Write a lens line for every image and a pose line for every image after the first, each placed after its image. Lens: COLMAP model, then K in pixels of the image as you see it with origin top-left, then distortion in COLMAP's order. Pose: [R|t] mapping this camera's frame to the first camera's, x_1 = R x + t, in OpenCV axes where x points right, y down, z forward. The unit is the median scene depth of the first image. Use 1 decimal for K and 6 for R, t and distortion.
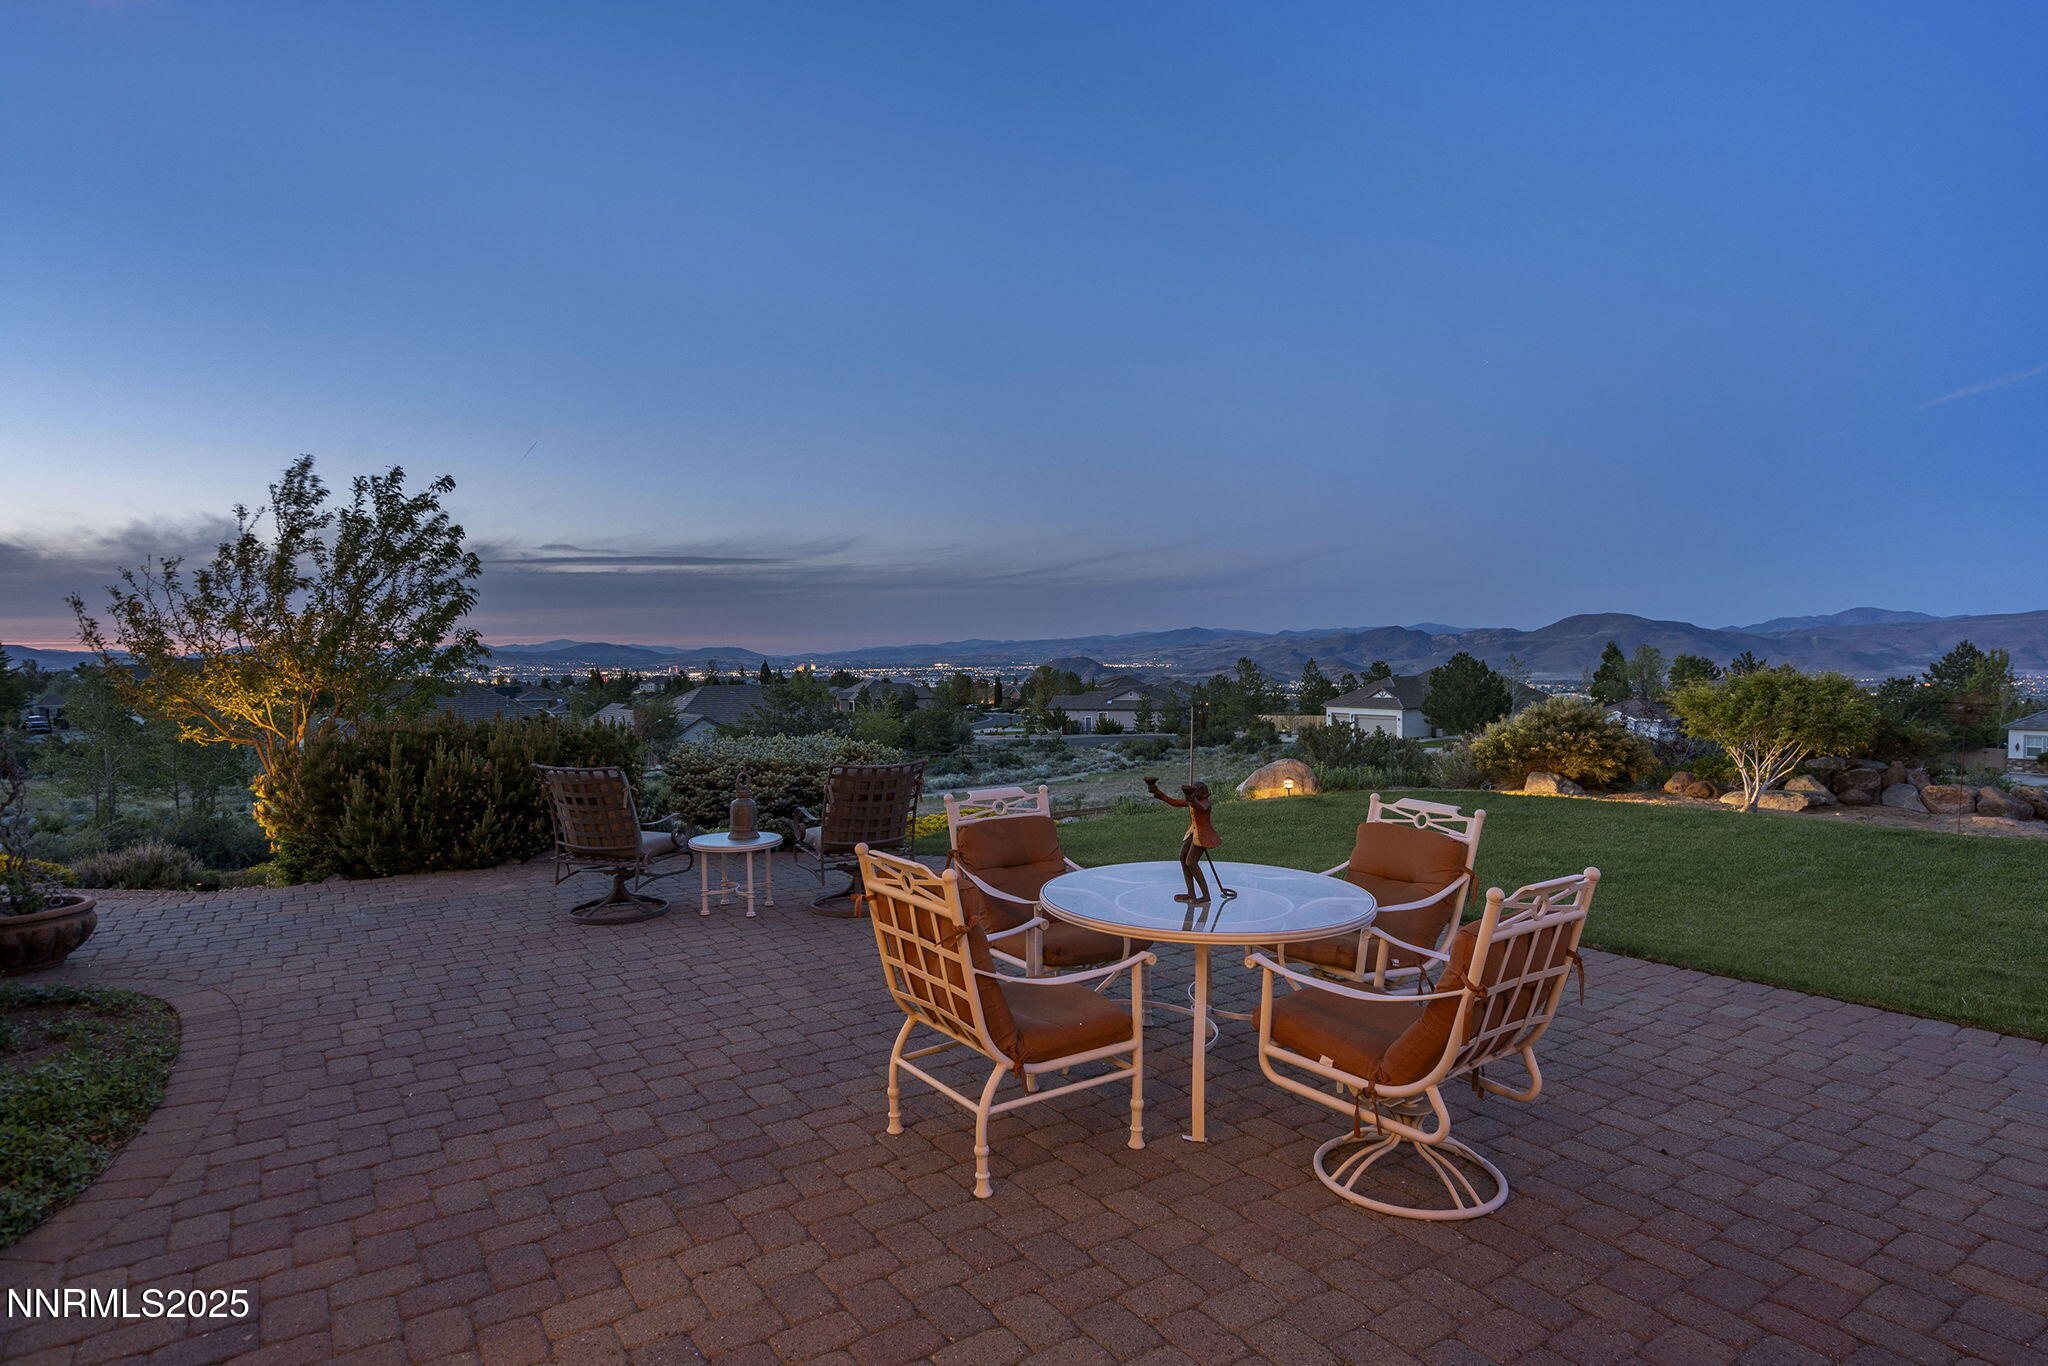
lens RADIAL K [[1128.8, 0, 980.2], [0, 1128.8, 681.0], [0, 0, 1]] dist [0.003764, 0.000367]
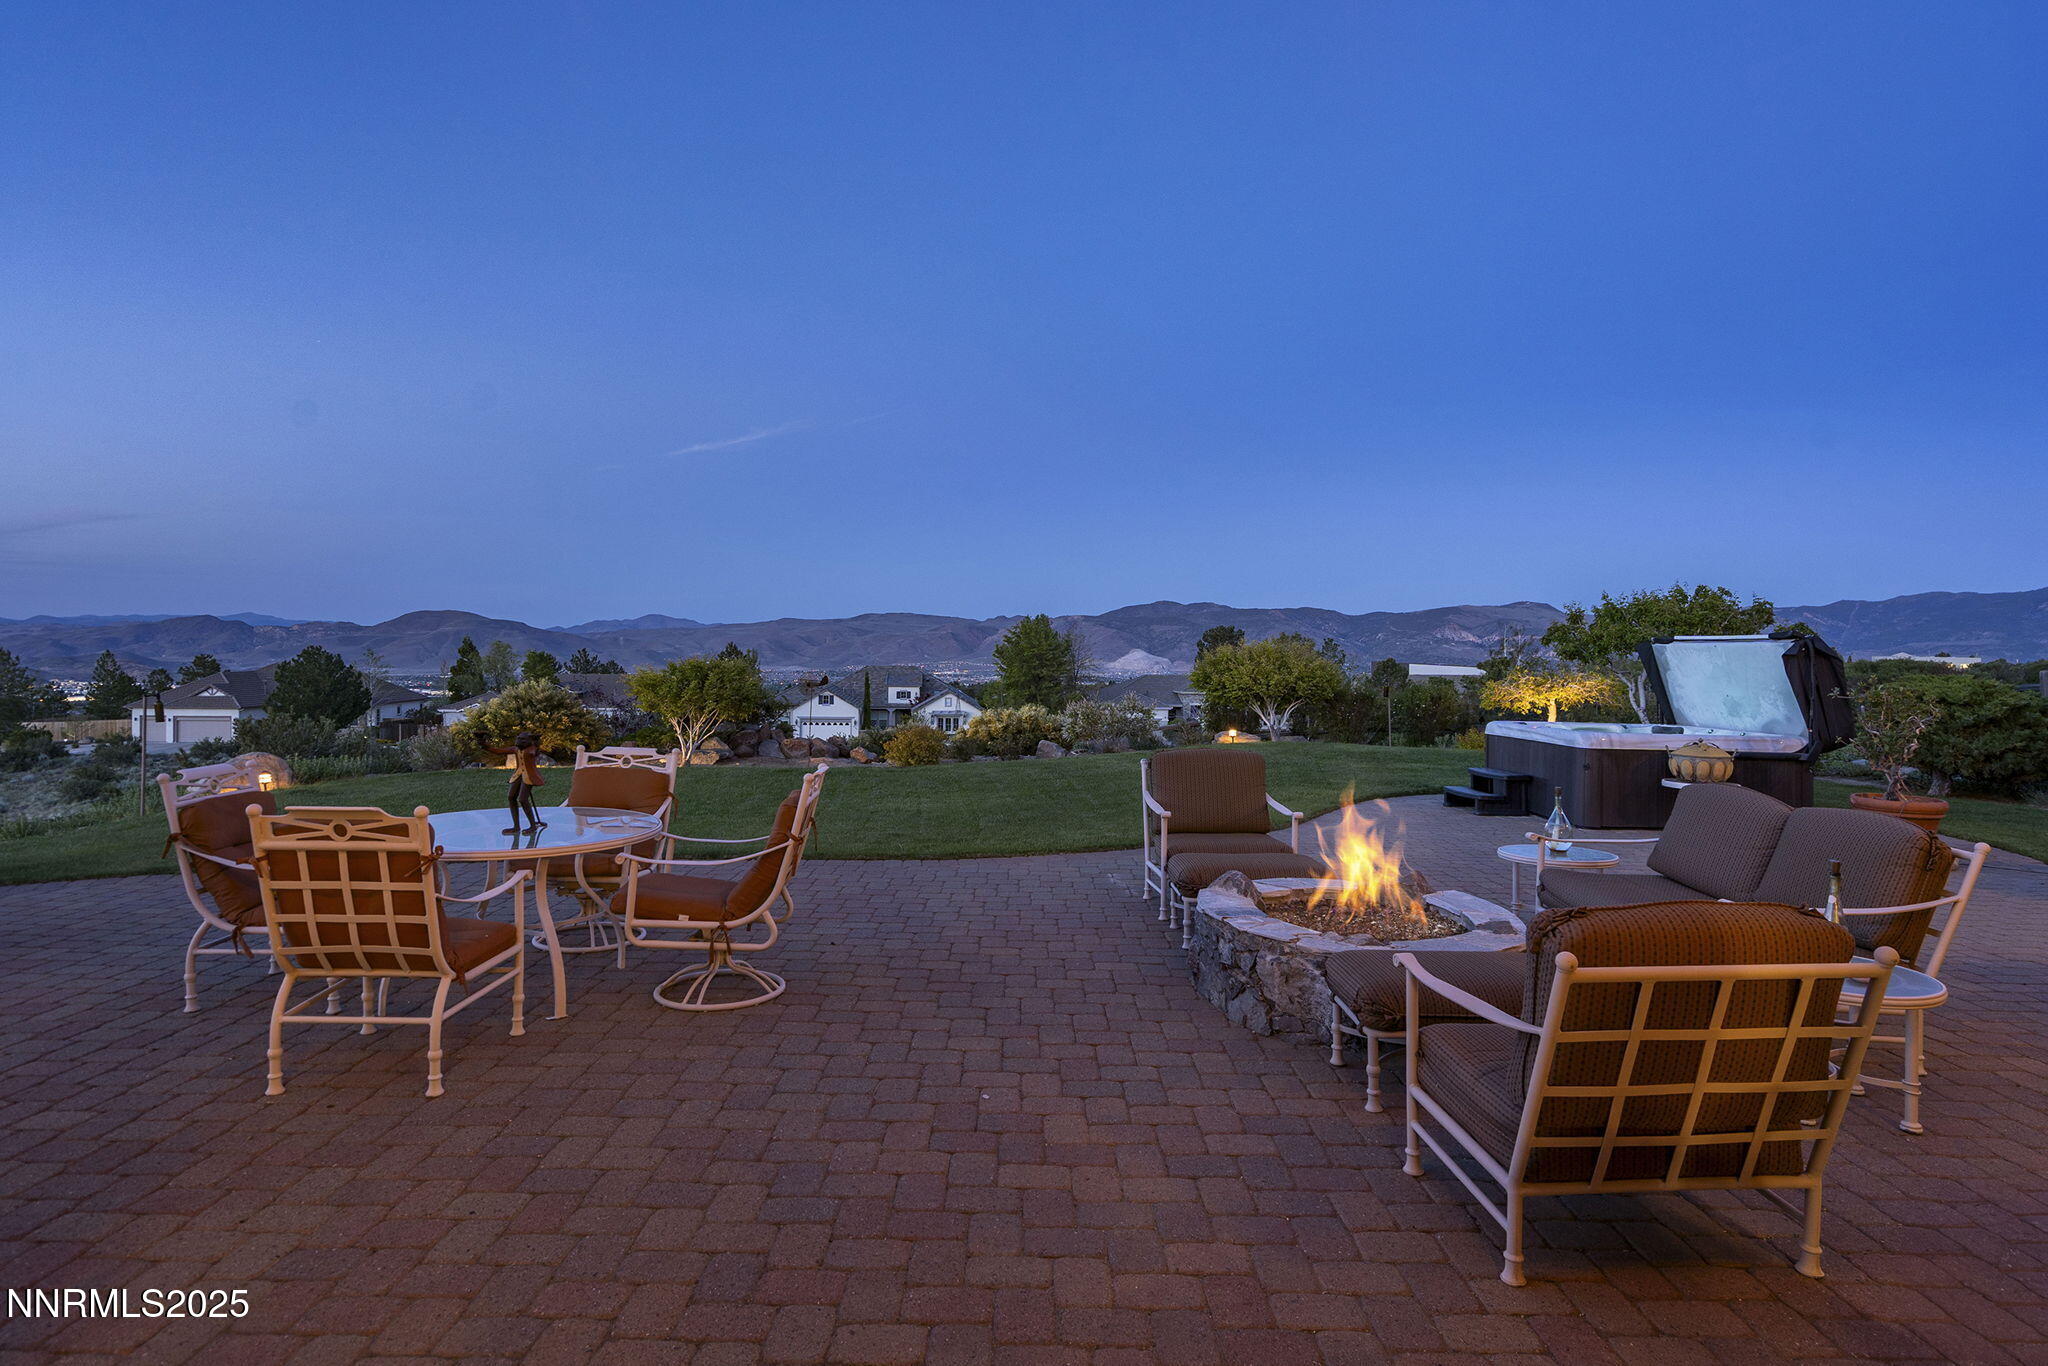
lens RADIAL K [[1128.8, 0, 1028.9], [0, 1128.8, 686.3], [0, 0, 1]] dist [0.003764, 0.000367]
pose [[0.552198, -0.015462, 0.833570, -0.402837], [0.008618, 0.999880, 0.012838, 0.024803], [-0.833668, 0.000095, 0.552265, -0.079391]]
